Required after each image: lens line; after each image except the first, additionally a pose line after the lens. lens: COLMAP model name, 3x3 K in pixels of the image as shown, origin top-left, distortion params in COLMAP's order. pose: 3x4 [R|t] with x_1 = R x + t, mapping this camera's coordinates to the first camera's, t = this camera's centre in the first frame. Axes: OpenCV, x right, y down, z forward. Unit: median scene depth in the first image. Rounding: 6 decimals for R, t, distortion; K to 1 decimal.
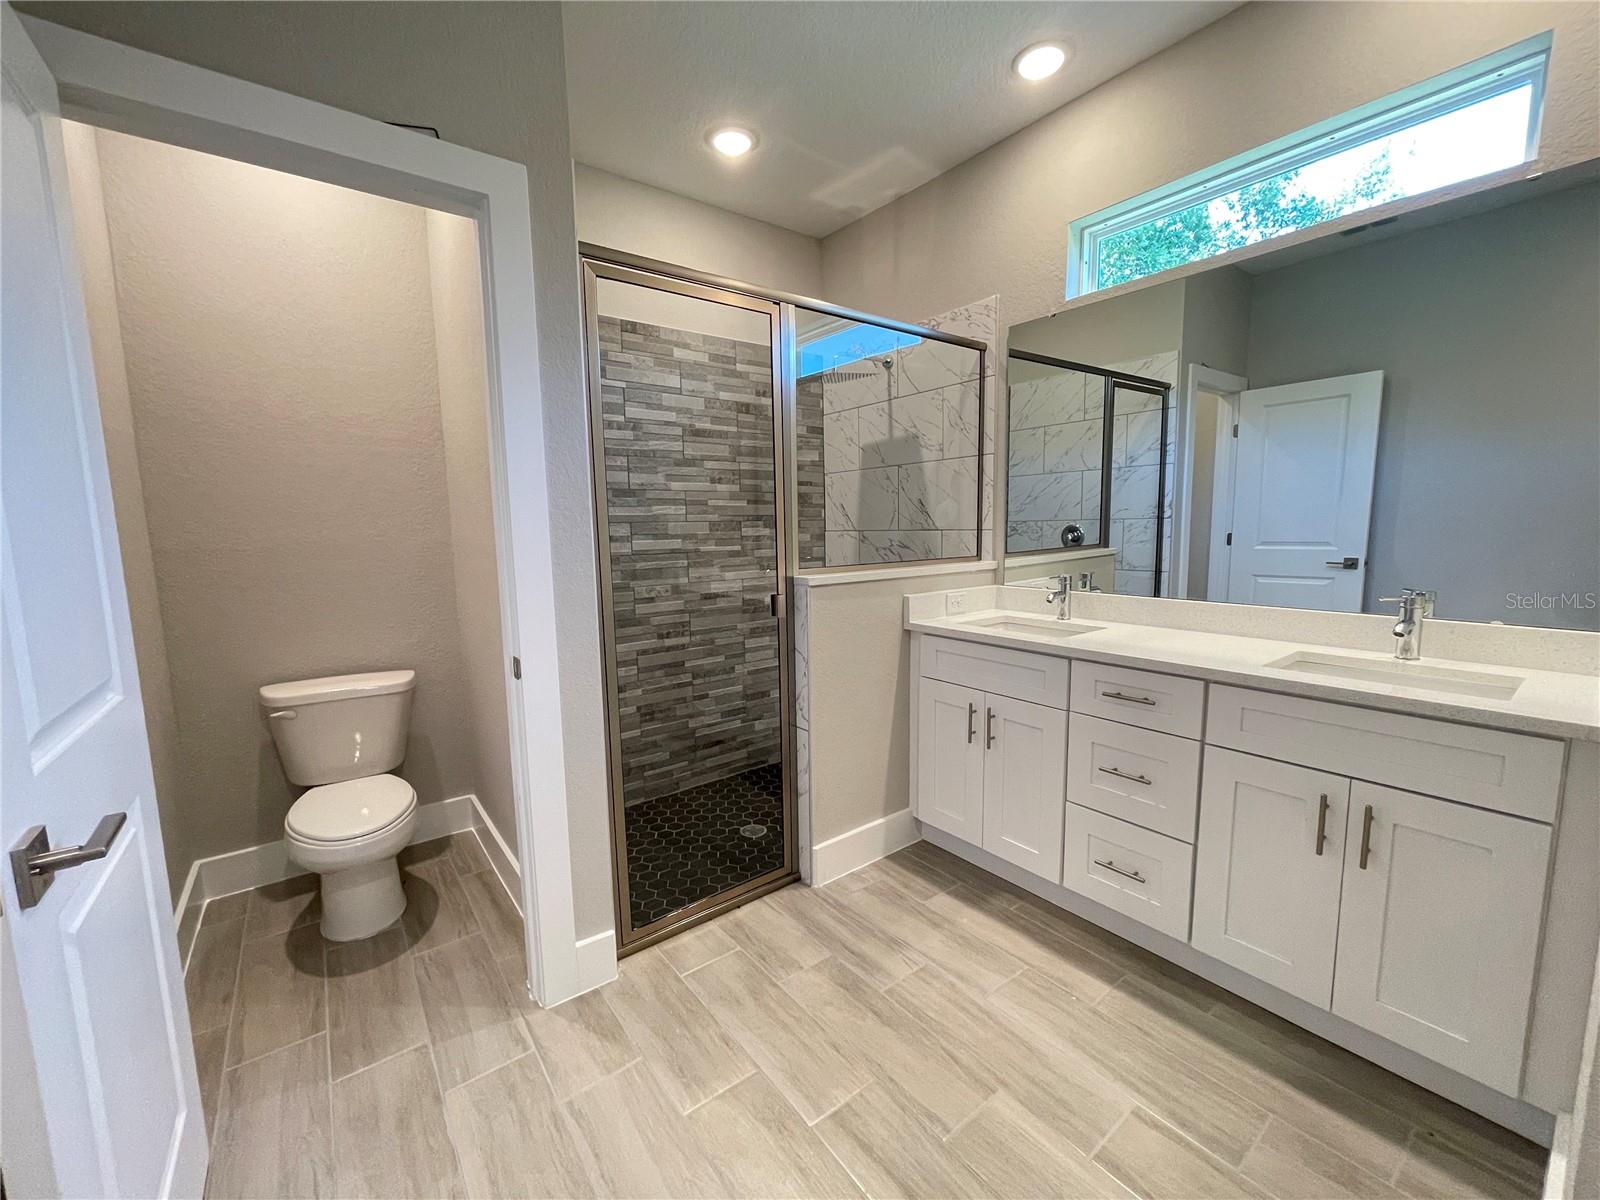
lens RADIAL K [[643.1, 0, 795.2], [0, 643.1, 601.4], [0, 0, 1]] dist [-0.000718, -0.000644]
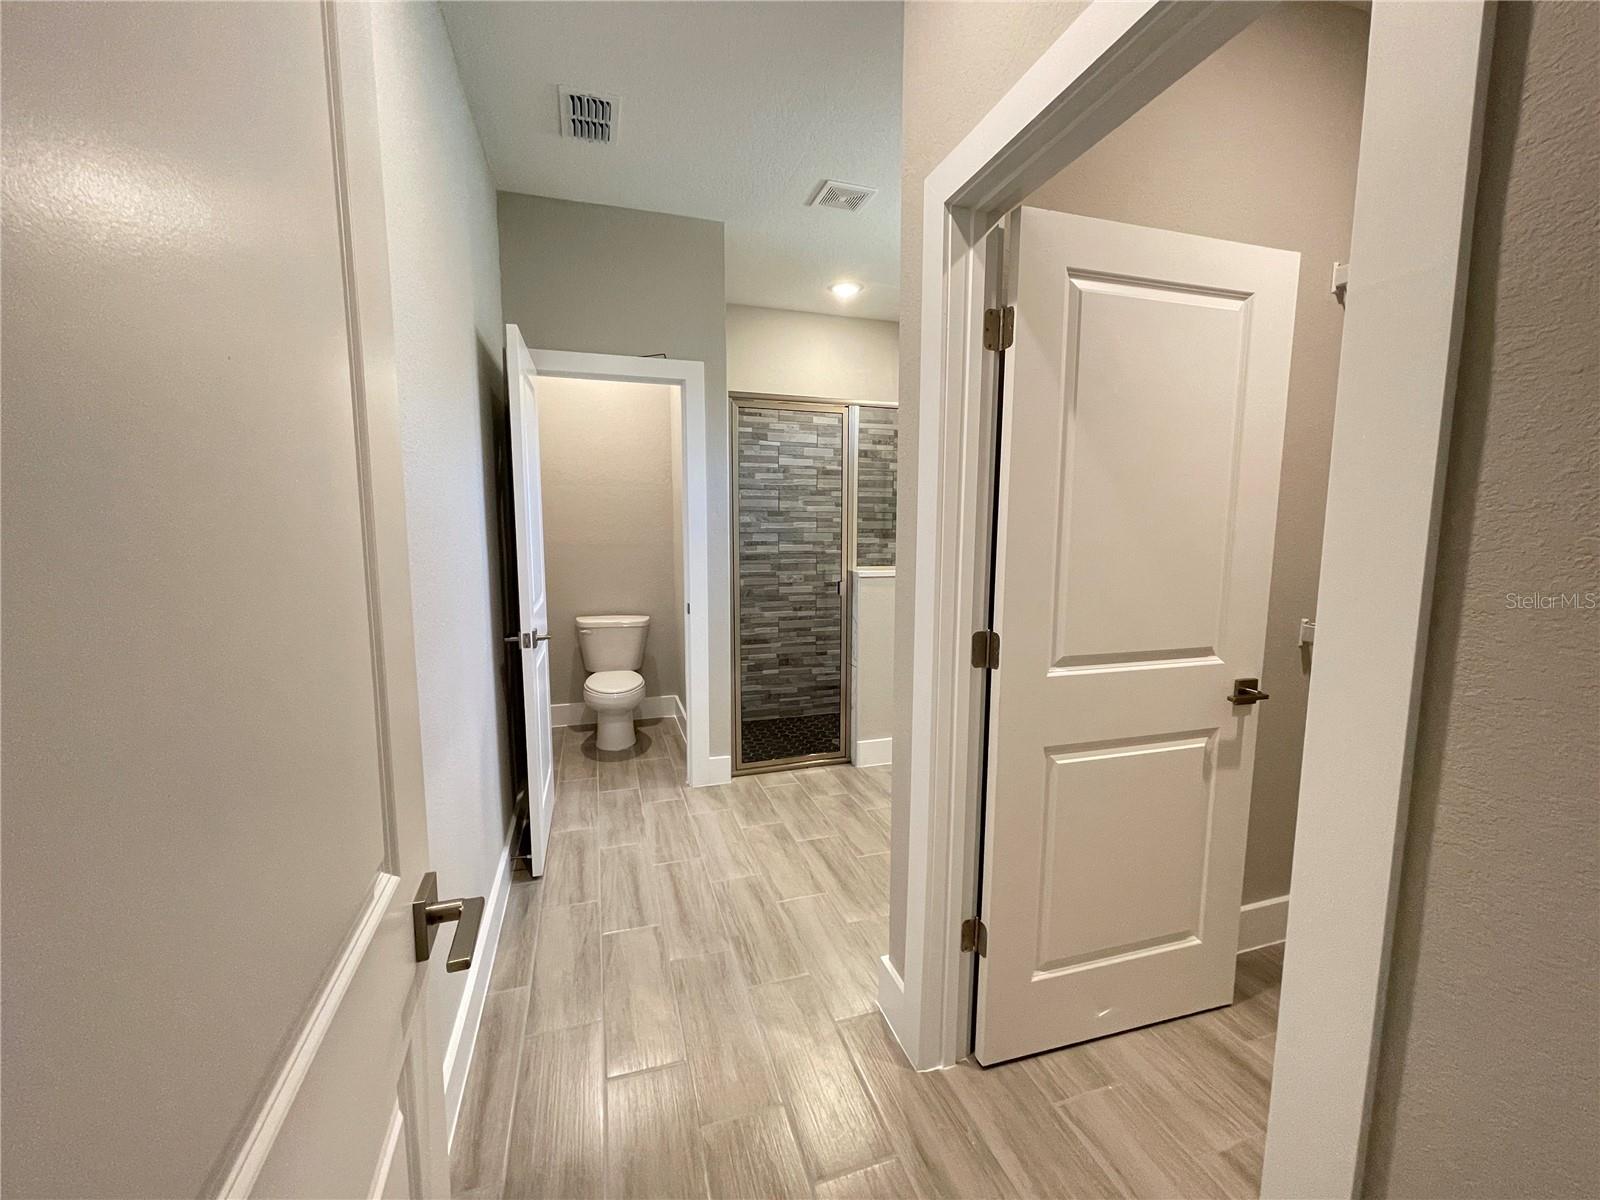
lens RADIAL K [[643.1, 0, 796.9], [0, 643.1, 600.0], [0, 0, 1]] dist [-0.000718, -0.000644]
pose [[0.940470, 0.057608, -0.334960, 0.326763], [-0.058516, 0.998259, 0.007390, 0.024259], [0.334803, 0.012651, 0.942203, -0.453082]]
